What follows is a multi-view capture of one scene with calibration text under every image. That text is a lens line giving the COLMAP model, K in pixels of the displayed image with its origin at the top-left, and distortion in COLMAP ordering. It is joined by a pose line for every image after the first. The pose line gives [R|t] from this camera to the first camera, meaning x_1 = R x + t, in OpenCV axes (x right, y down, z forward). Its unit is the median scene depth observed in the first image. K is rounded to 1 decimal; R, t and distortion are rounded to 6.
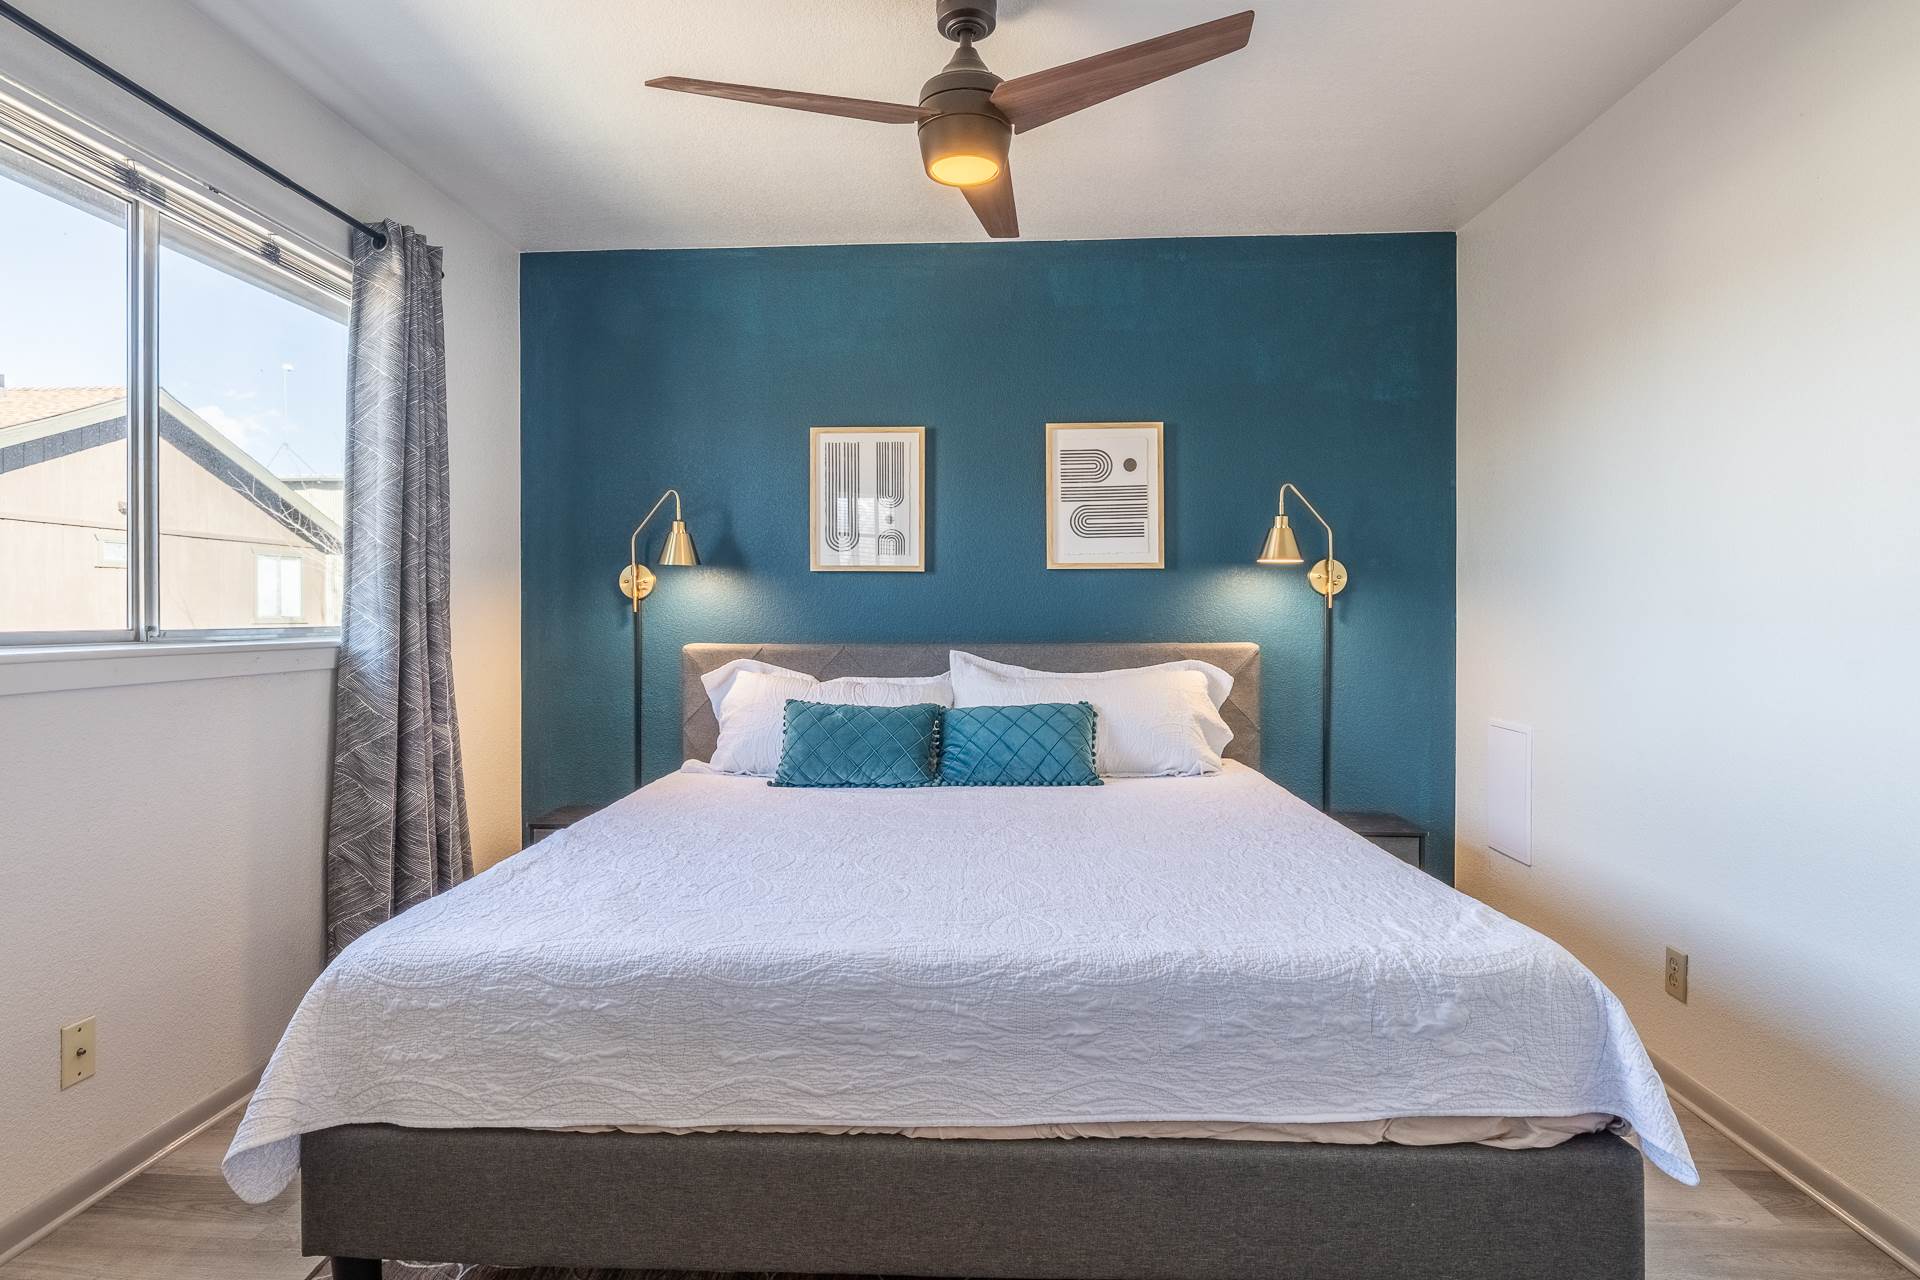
lens RADIAL K [[1016.2, 0, 951.1], [0, 1016.2, 619.4], [0, 0, 1]] dist [-0.003839, -0.000182]
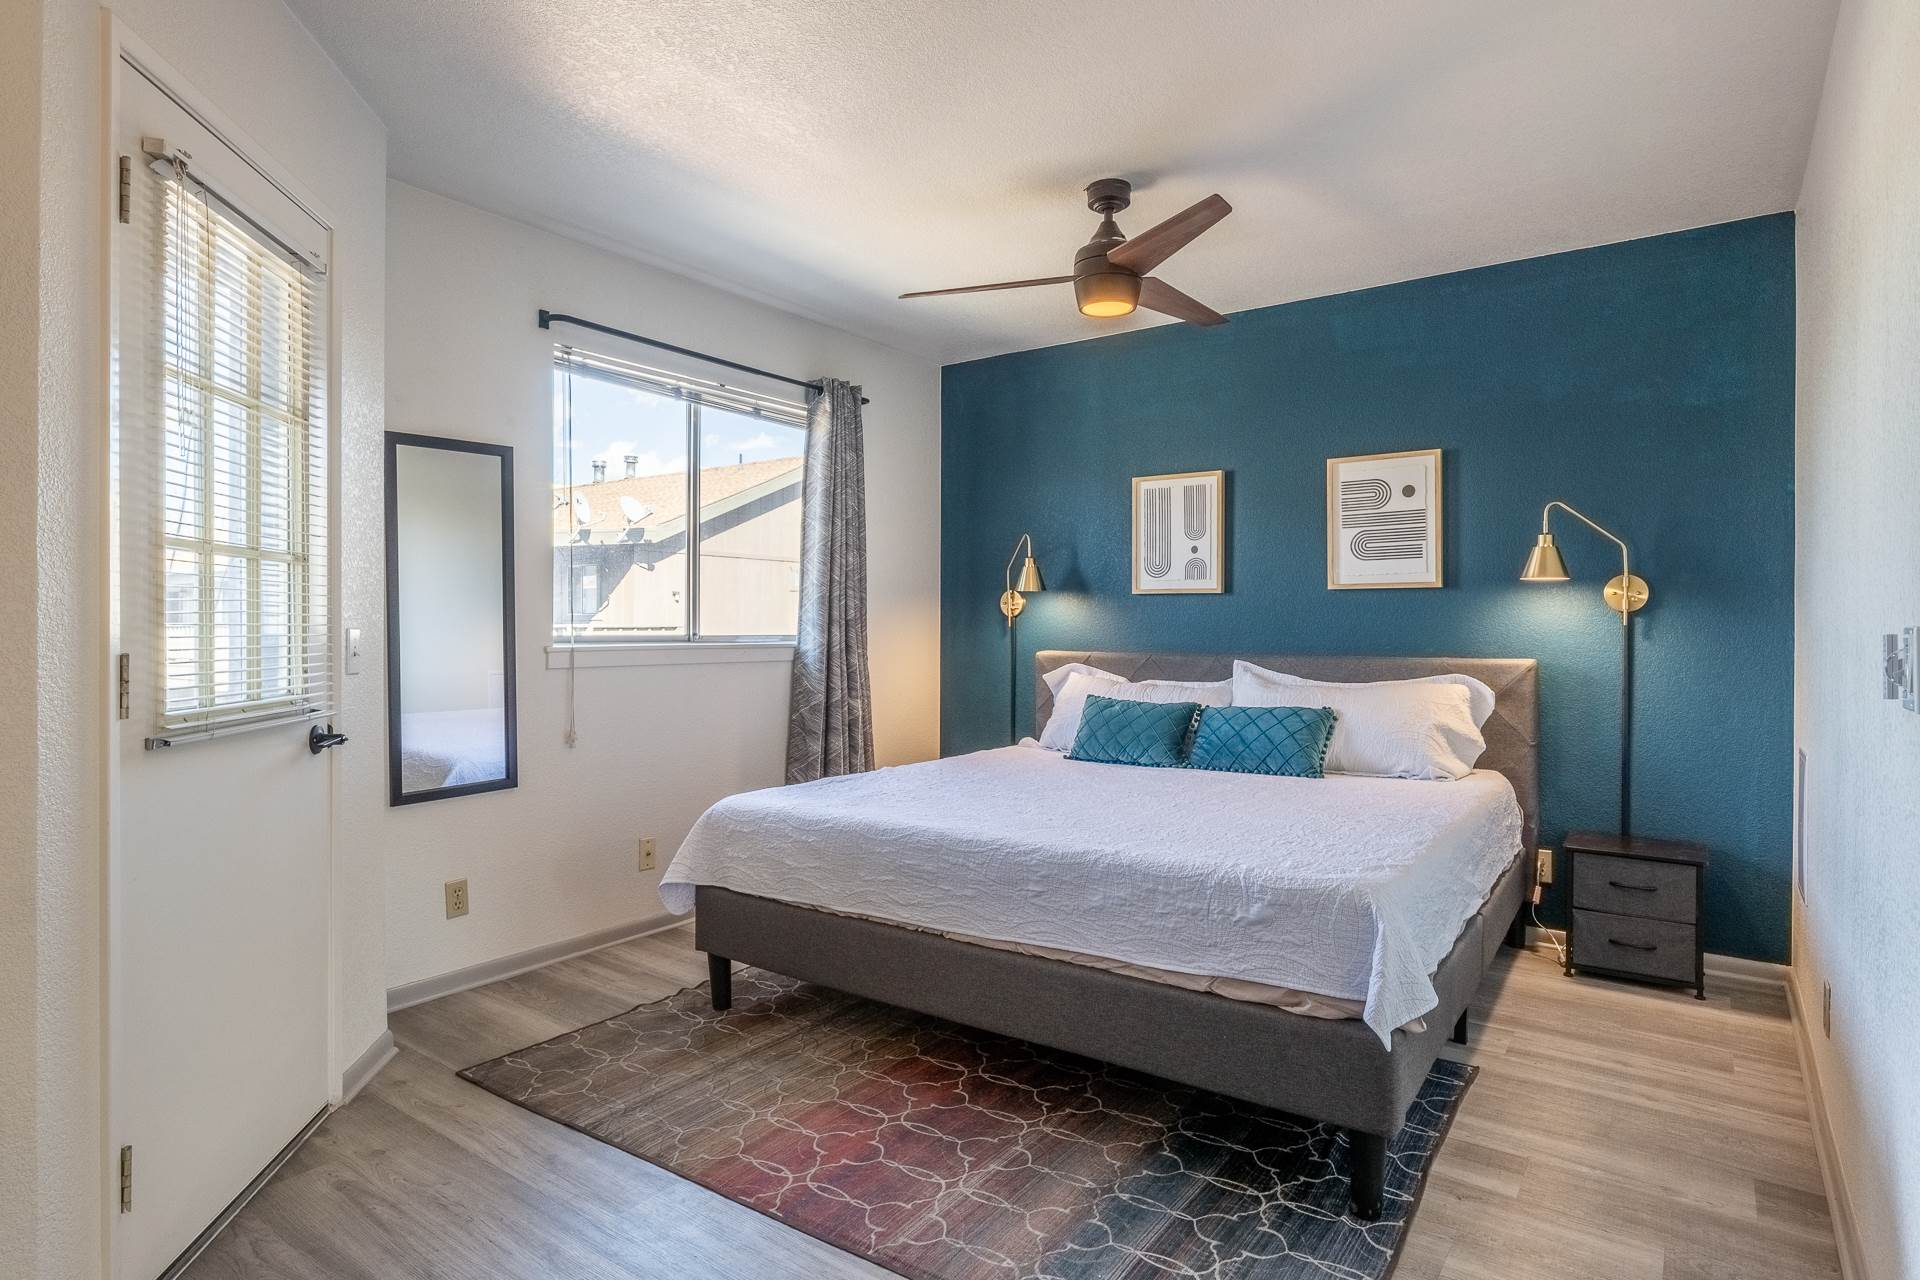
lens RADIAL K [[1017.0, 0, 932.5], [0, 1017.0, 629.0], [0, 0, 1]] dist [0.002704, -0.001187]
pose [[0.836854, 0.005415, -0.547399, 0.397369], [-0.007817, 0.999967, -0.002059, -0.000382], [0.547370, 0.006002, 0.836869, -0.199641]]
